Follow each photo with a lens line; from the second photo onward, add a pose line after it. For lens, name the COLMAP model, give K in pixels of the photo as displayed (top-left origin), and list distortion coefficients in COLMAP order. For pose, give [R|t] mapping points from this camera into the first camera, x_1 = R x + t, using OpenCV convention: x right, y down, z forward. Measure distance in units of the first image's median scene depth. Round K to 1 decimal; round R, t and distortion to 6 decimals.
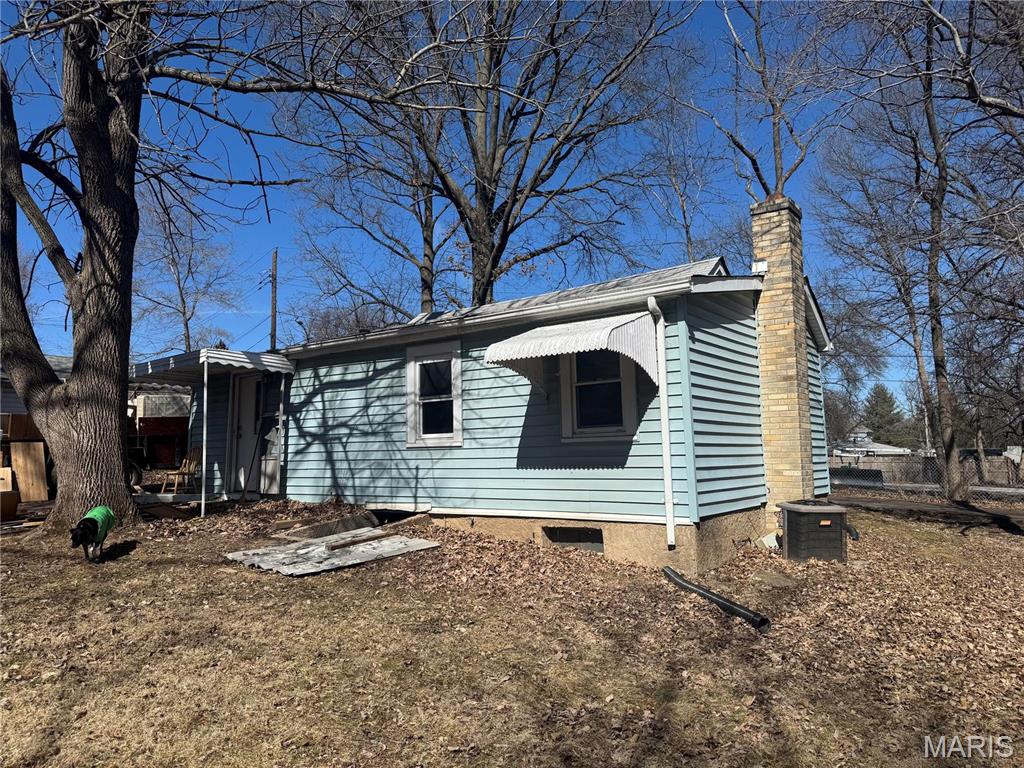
lens RADIAL K [[717.4, 0, 520.1], [0, 717.4, 375.8], [0, 0, 1]] dist [0.053734, -0.060479]
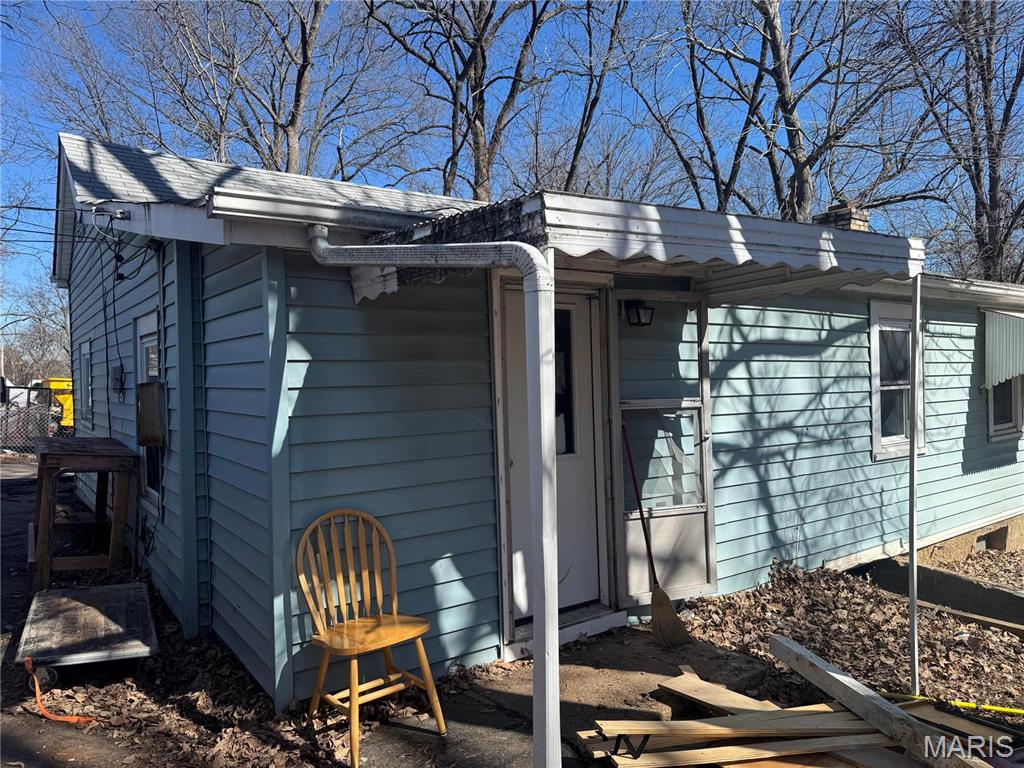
lens RADIAL K [[717.4, 0, 505.9], [0, 717.4, 381.6], [0, 0, 1]] dist [0.053734, -0.060479]
pose [[0.329786, 0.004360, 0.944046, -0.824697], [-0.099719, 0.994556, 0.030242, 0.041256], [-0.938774, -0.104112, 0.328425, 1.048964]]
